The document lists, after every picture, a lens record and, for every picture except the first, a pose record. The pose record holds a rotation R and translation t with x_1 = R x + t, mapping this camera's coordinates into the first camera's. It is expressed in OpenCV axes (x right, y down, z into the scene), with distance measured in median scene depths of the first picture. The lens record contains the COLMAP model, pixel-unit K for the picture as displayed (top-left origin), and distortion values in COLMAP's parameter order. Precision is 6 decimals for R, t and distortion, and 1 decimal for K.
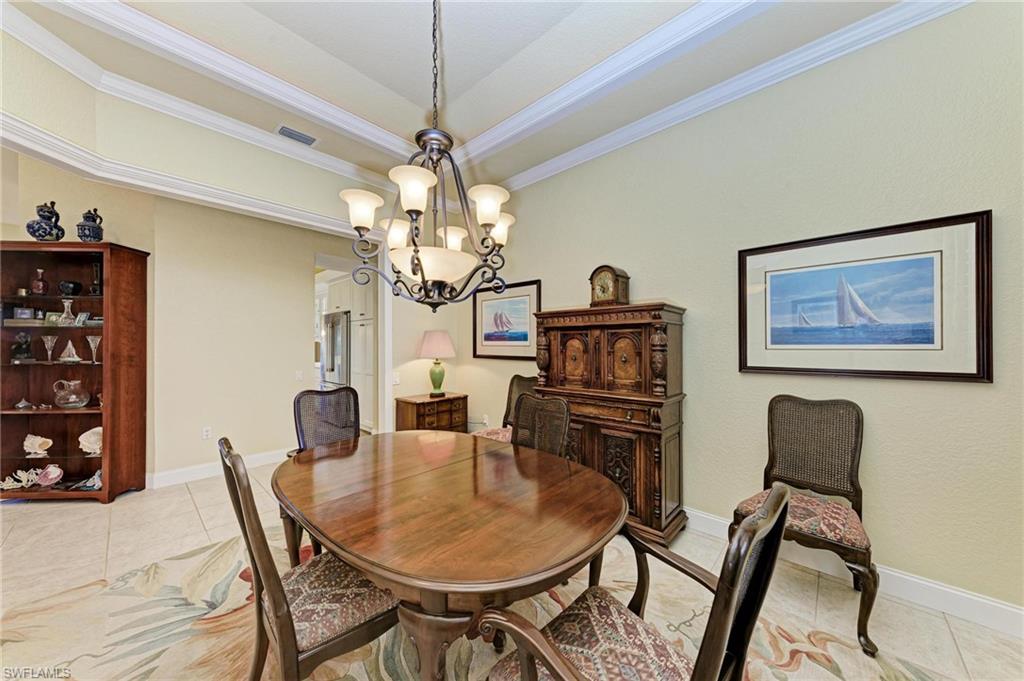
lens RADIAL K [[351.4, 0, 510.6], [0, 351.4, 344.3], [0, 0, 1]] dist [0.000549, 0.000010]
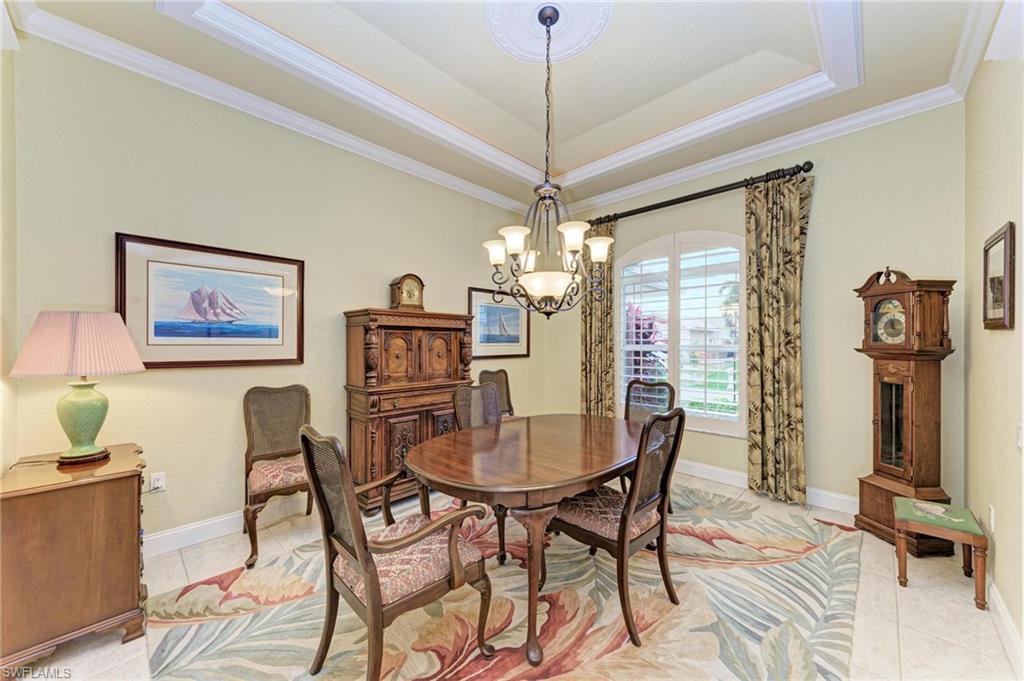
lens RADIAL K [[366.0, 0, 487.7], [0, 366.0, 342.7], [0, 0, 1]] dist [-0.000927, -0.000111]
pose [[0.056416, -0.005619, 0.998392, -0.911229], [-0.007266, 0.999955, 0.006039, -0.009525], [-0.998381, -0.007595, 0.056372, 0.681456]]
